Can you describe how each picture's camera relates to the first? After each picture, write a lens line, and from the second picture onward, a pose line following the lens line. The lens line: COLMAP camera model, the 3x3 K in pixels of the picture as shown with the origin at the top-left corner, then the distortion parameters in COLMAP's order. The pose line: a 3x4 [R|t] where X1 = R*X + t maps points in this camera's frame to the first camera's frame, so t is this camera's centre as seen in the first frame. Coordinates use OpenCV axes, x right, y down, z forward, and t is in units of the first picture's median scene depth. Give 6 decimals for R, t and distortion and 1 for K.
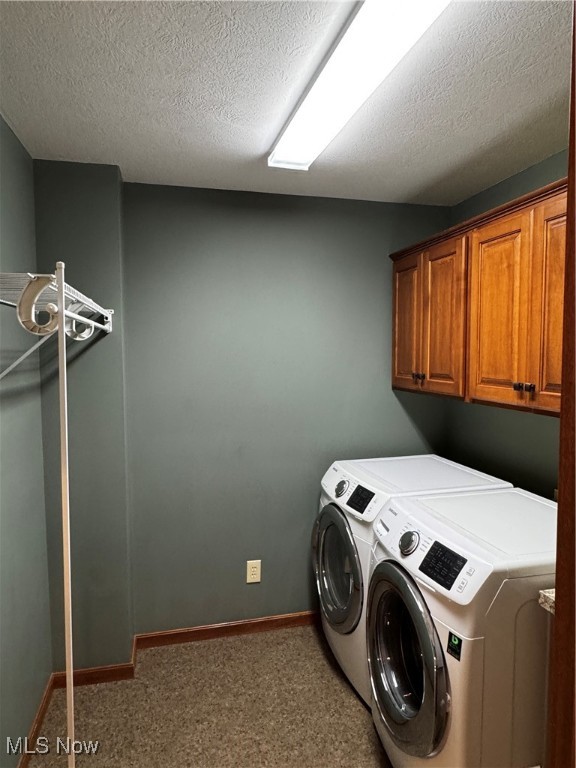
lens RADIAL K [[483.2, 0, 288.6], [0, 483.2, 382.1], [0, 0, 1]] dist [-0.014529, -0.003461]
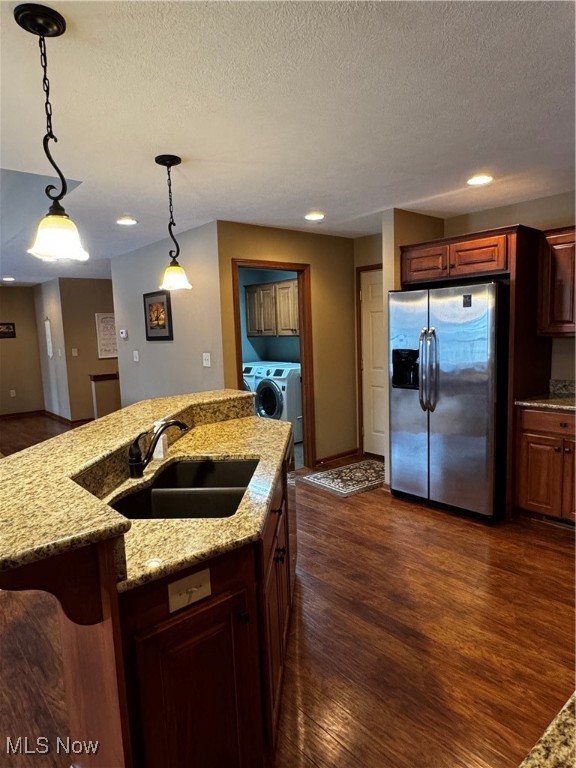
lens RADIAL K [[483.2, 0, 287.9], [0, 483.2, 384.9], [0, 0, 1]] dist [-0.014529, -0.003461]
pose [[0.893419, -0.079574, 0.442121, -1.107465], [0.060691, 0.996544, 0.056720, 0.198183], [-0.445107, -0.023842, 0.895160, -2.095002]]
